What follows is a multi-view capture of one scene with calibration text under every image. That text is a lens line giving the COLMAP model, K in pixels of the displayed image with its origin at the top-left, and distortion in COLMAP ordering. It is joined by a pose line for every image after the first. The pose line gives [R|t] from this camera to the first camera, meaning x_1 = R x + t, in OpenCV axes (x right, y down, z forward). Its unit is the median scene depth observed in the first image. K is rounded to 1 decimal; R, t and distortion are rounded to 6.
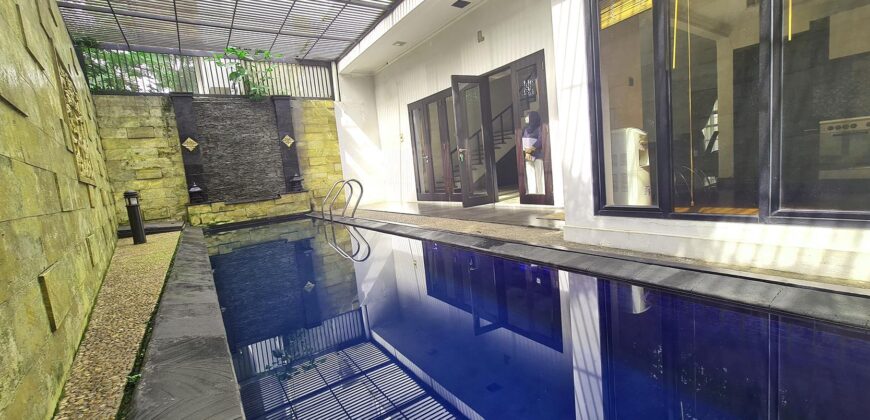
lens RADIAL K [[355.1, 0, 435.0], [0, 355.1, 210.0], [0, 0, 1]] dist [-0.001207, -0.000338]
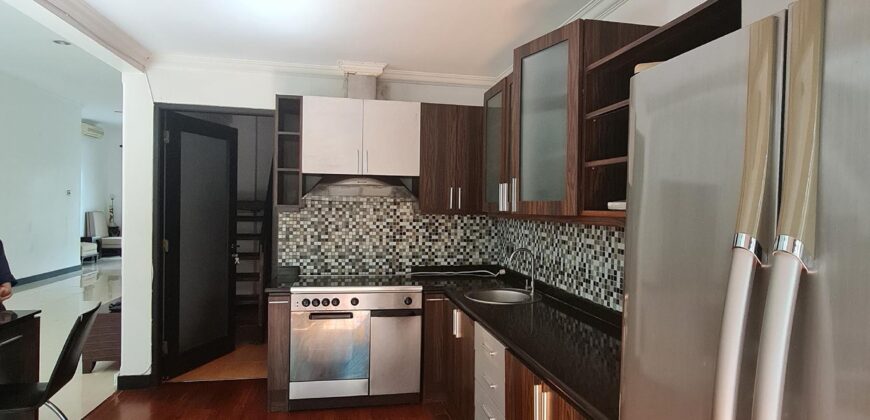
lens RADIAL K [[479.2, 0, 435.0], [0, 479.2, 210.0], [0, 0, 1]] dist [-0.003947, -0.002113]
pose [[0.391301, 0.098311, 0.914996, 0.520215], [0.045005, 0.991043, -0.125728, -0.265403], [-0.919162, 0.090377, 0.383372, 0.532207]]
